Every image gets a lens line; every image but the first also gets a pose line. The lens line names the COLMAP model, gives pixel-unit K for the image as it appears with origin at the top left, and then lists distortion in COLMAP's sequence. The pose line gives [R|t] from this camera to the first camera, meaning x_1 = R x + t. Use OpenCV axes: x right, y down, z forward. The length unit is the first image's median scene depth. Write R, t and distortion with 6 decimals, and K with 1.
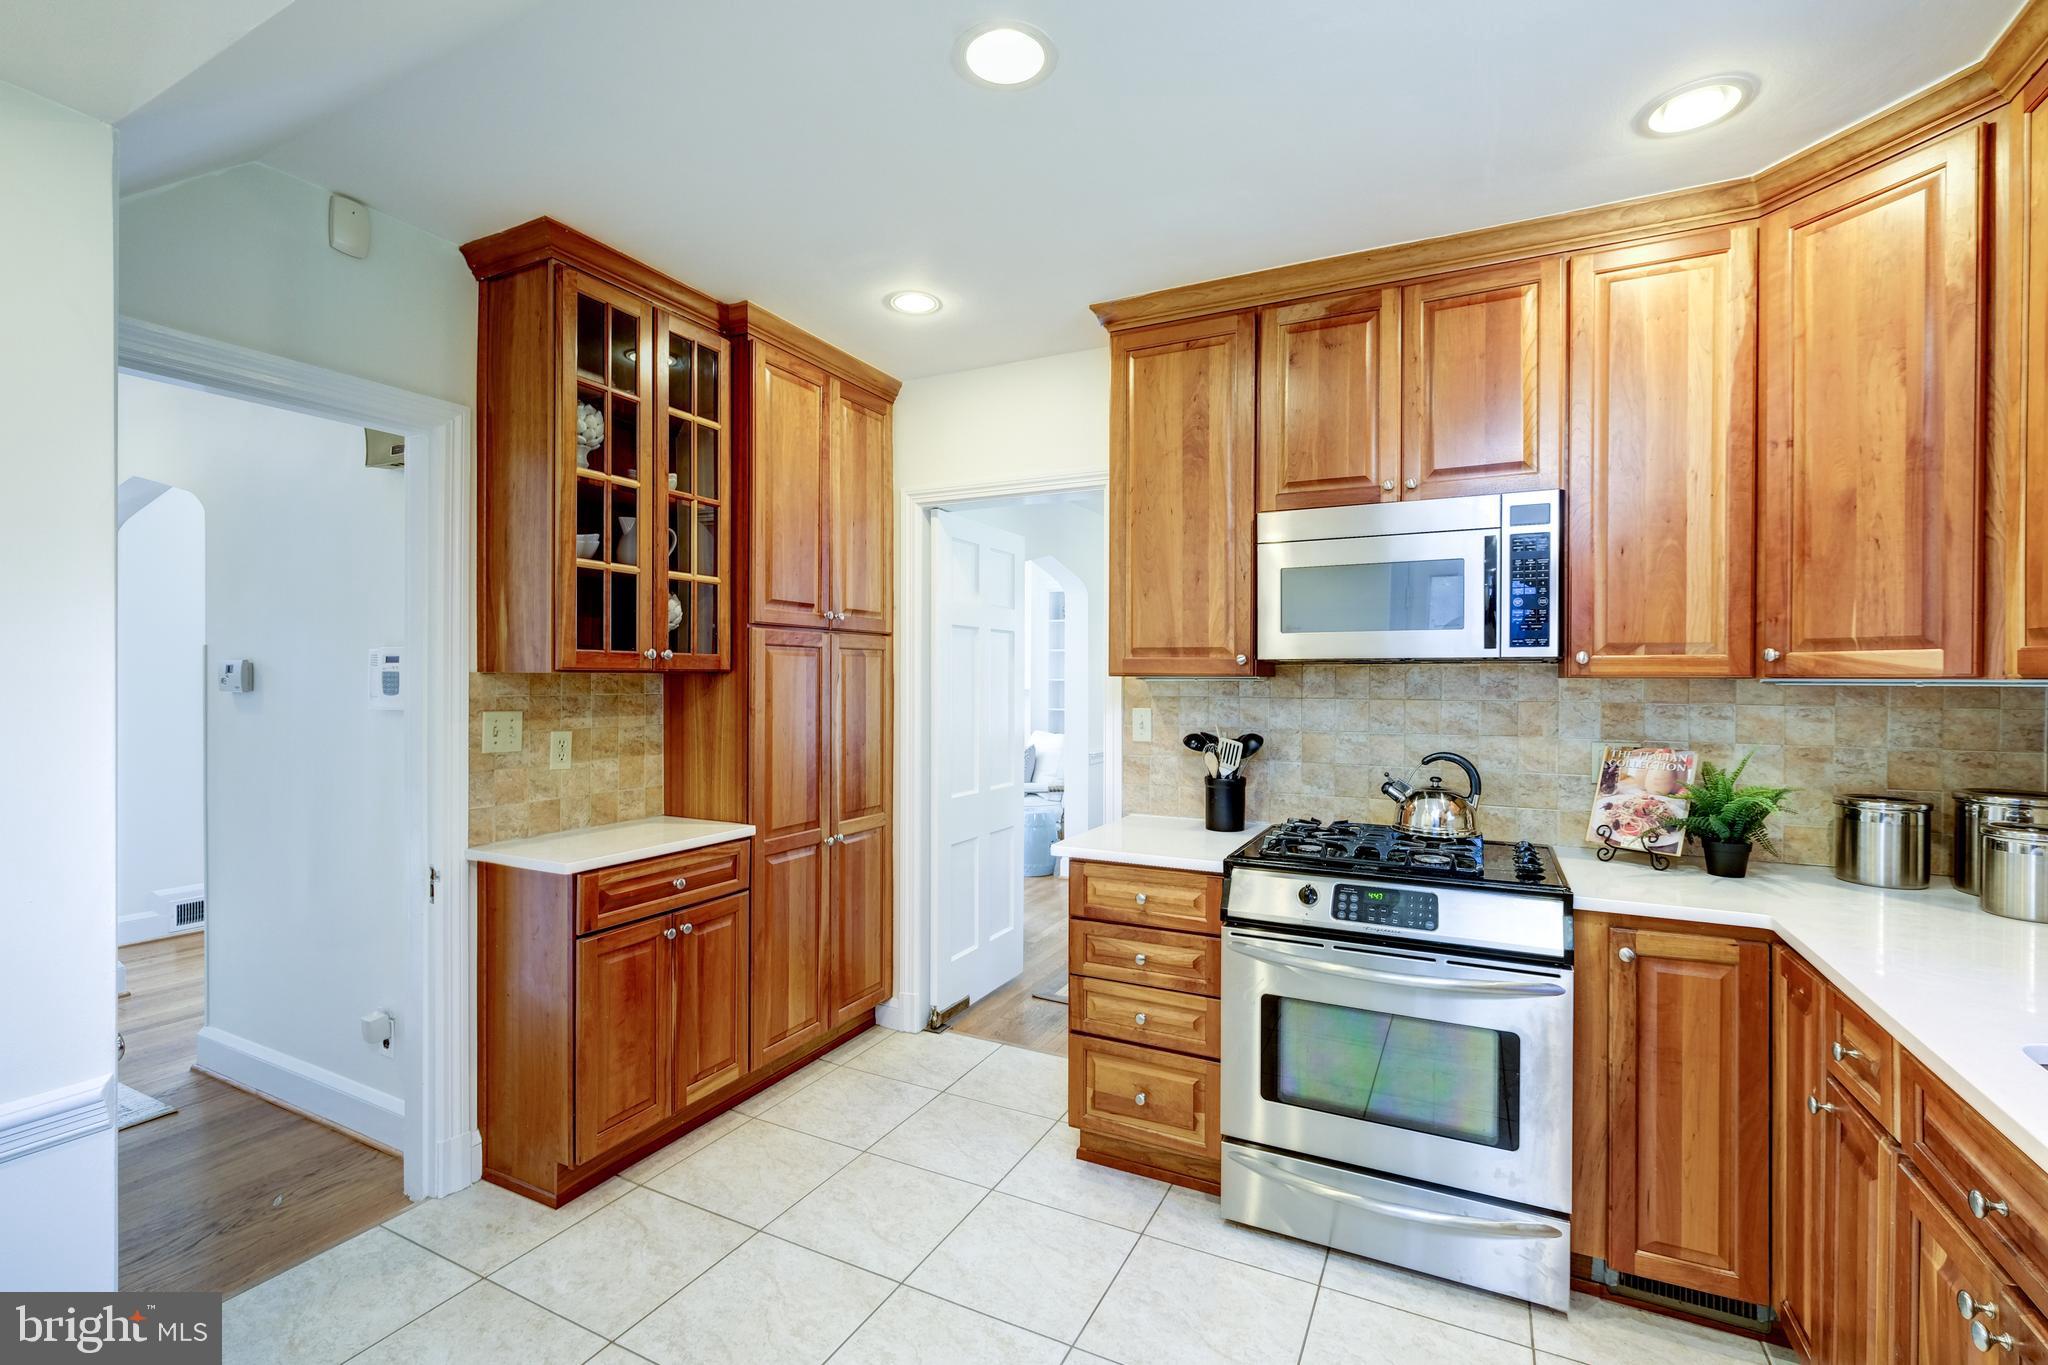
lens RADIAL K [[906.5, 0, 1034.5], [0, 906.5, 681.8], [0, 0, 1]] dist [0.001291, 0.000661]
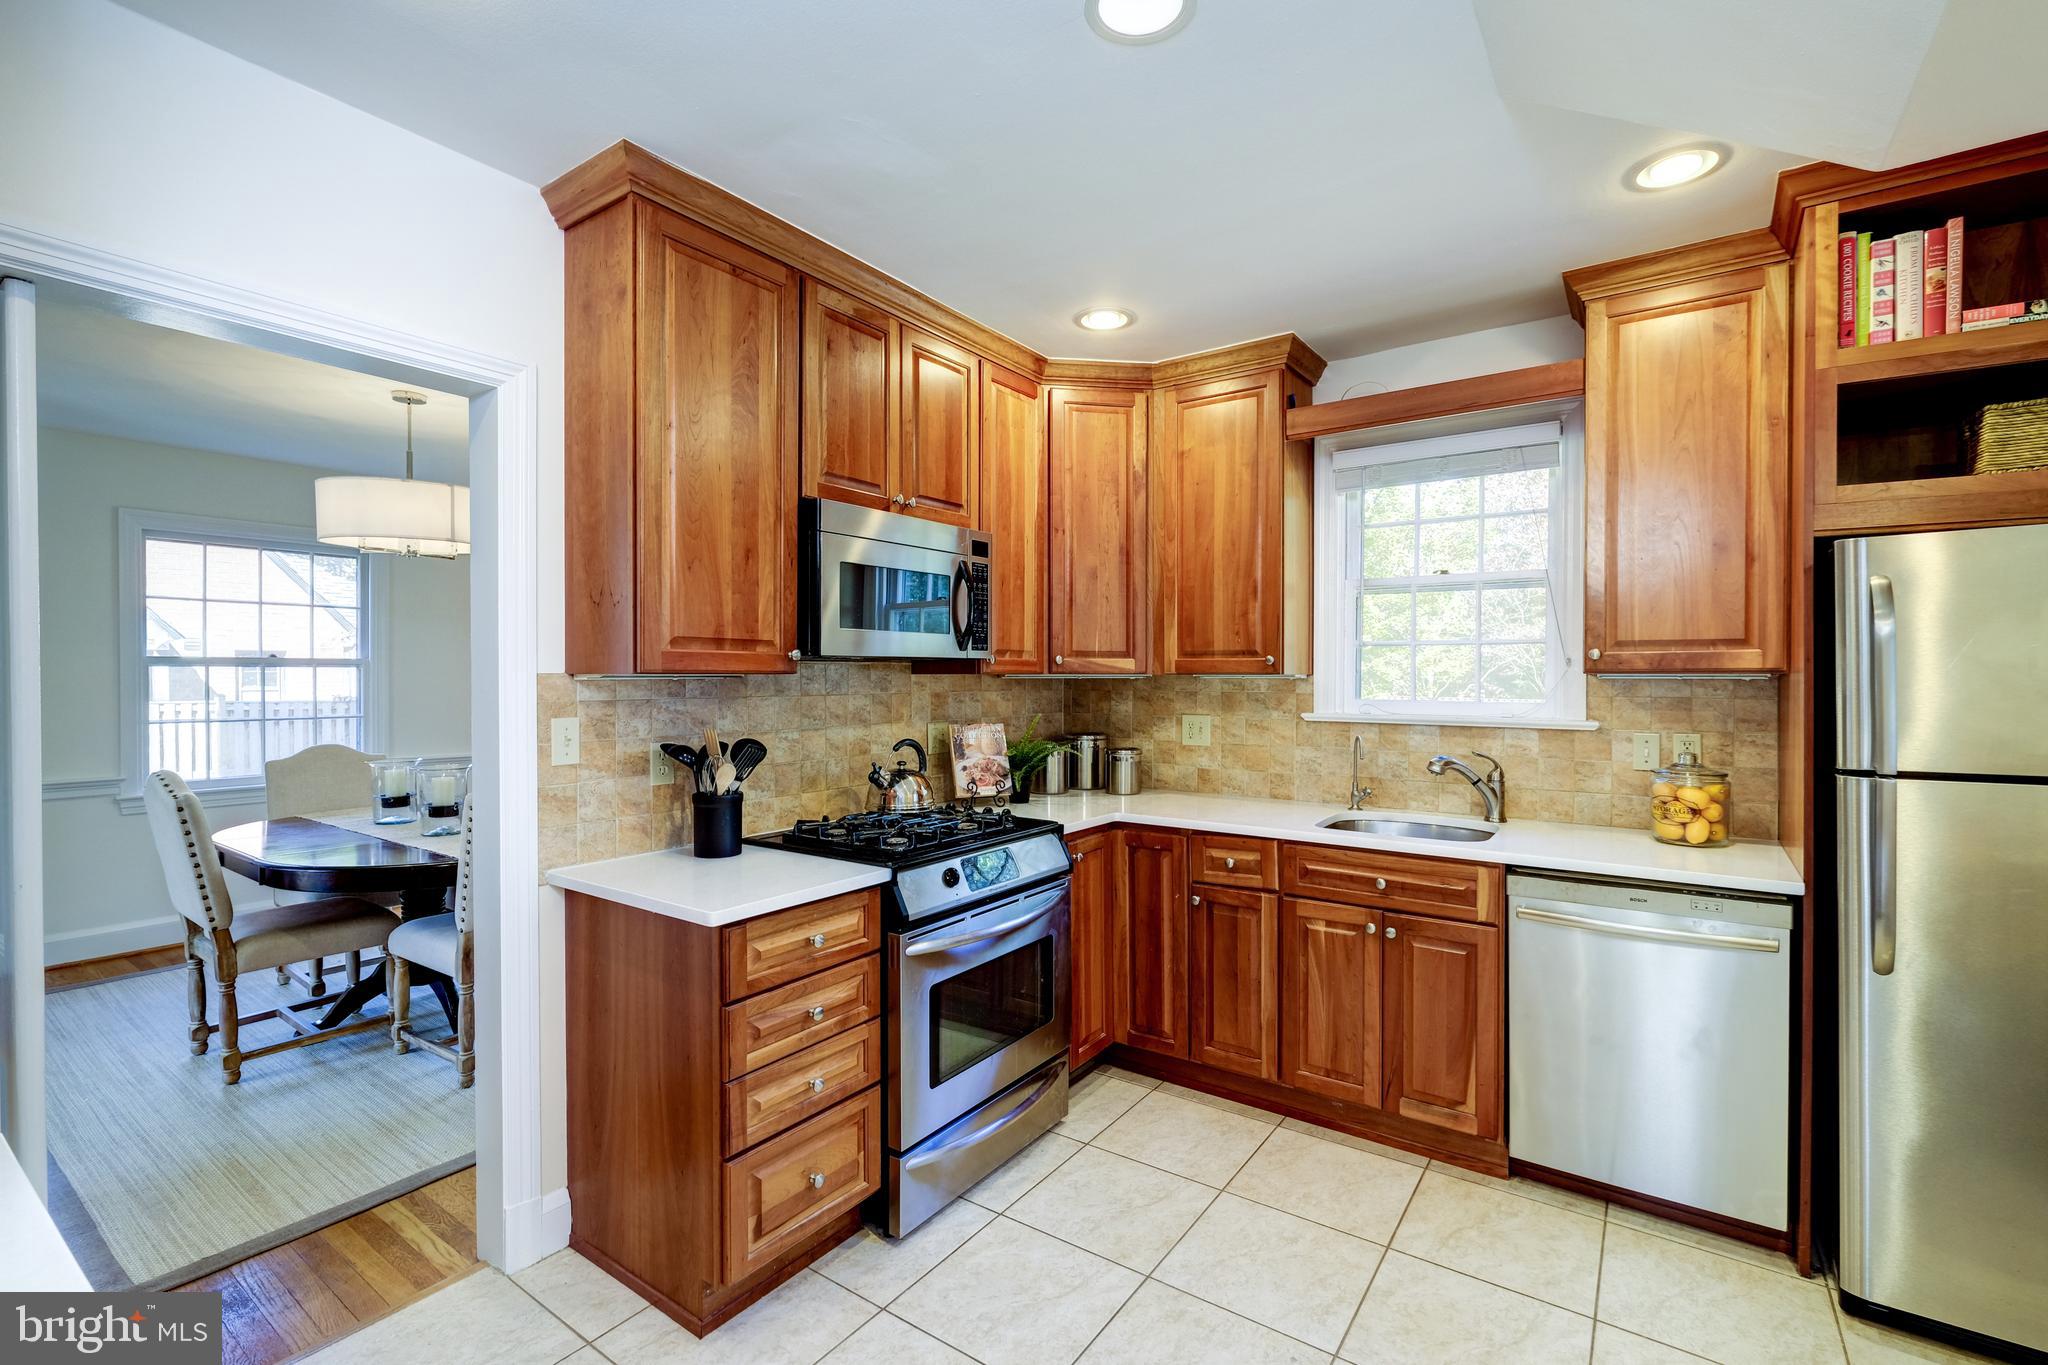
lens RADIAL K [[906.5, 0, 1038.9], [0, 906.5, 679.9], [0, 0, 1]] dist [0.001291, 0.000661]
pose [[0.148846, -0.008872, 0.988821, -0.527334], [0.006119, 0.999949, 0.008050, -0.004390], [-0.988841, 0.004852, 0.148893, 0.524566]]
